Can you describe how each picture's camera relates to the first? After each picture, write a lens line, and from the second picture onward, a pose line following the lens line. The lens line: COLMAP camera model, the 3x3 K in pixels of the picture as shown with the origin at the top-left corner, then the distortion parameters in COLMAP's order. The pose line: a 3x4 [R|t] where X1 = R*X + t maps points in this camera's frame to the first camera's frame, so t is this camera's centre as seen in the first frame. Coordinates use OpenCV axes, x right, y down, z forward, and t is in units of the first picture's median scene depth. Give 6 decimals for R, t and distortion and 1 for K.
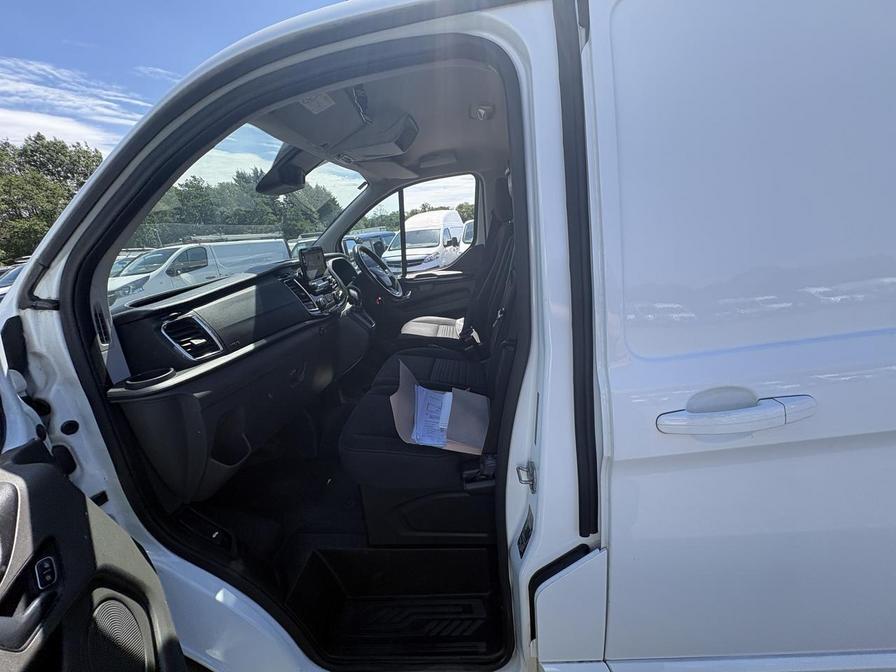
lens RADIAL K [[350.1, 0, 443.4], [0, 350.1, 330.0], [0, 0, 1]] dist [-0.010643, 0.000691]
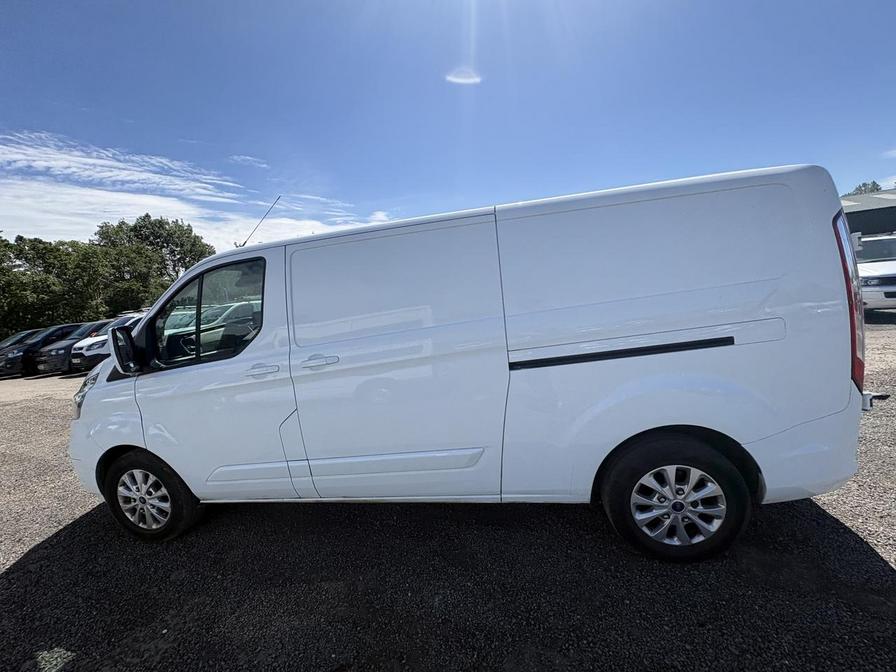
lens RADIAL K [[350.1, 0, 457.3], [0, 350.1, 318.1], [0, 0, 1]] dist [-0.010643, 0.000691]
pose [[0.995163, 0.007303, -0.097962, 0.574877], [-0.024855, 0.983504, -0.179168, 0.053436], [0.095038, 0.180736, 0.978929, -0.495758]]
